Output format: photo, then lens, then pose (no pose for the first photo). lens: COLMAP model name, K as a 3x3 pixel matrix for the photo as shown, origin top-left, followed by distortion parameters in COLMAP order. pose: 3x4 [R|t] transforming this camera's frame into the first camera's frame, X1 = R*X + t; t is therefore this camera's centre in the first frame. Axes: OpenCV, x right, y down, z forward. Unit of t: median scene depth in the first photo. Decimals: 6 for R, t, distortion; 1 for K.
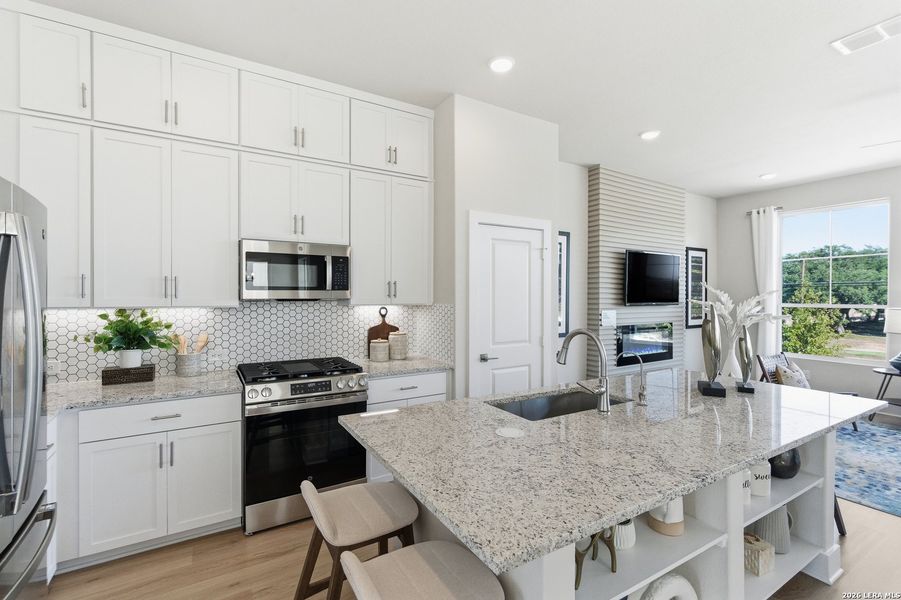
lens RADIAL K [[411.4, 0, 445.7], [0, 411.4, 297.0], [0, 0, 1]] dist [-0.004622, 0.001442]
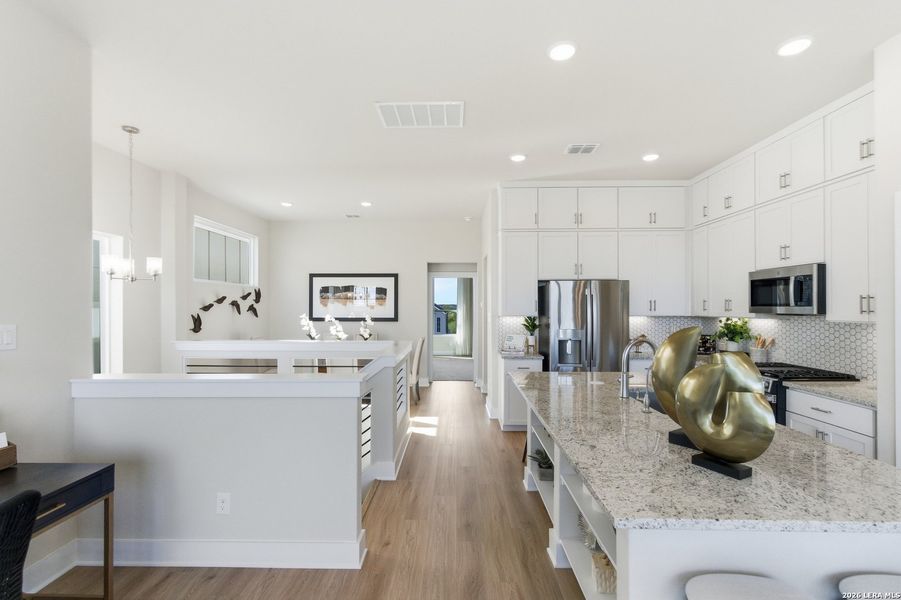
lens RADIAL K [[411.4, 0, 449.1], [0, 411.4, 308.1], [0, 0, 1]] dist [-0.004622, 0.001442]
pose [[-0.528167, 0.003275, -0.849134, 0.604301], [0.000698, 0.999994, 0.003423, -0.008402], [0.849140, 0.001215, -0.528166, 0.405203]]
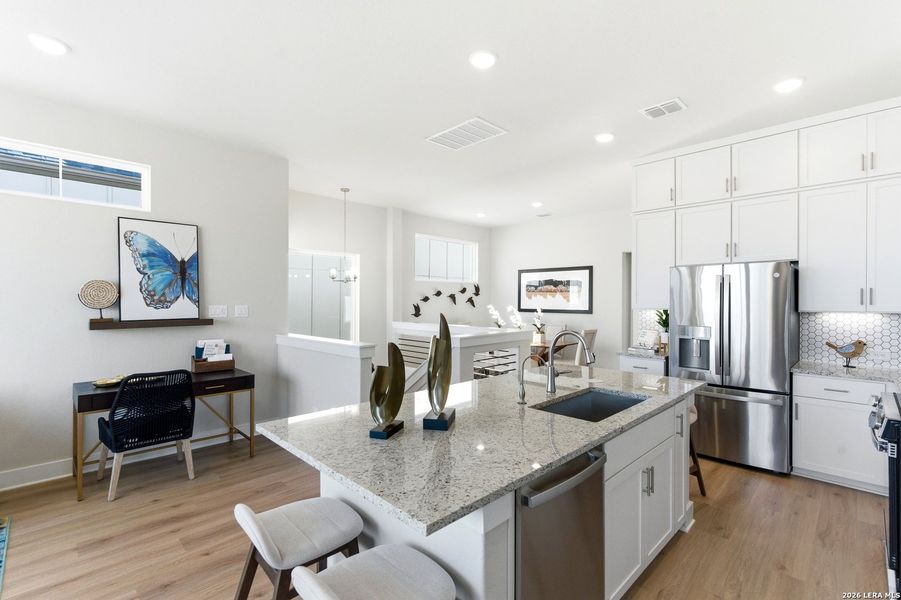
lens RADIAL K [[411.4, 0, 451.9], [0, 411.4, 298.3], [0, 0, 1]] dist [-0.004622, 0.001442]
pose [[-0.968826, -0.005165, -0.247688, 0.328013], [-0.004114, 0.999980, -0.004760, -0.003797], [0.247708, -0.003592, -0.968828, 0.716061]]
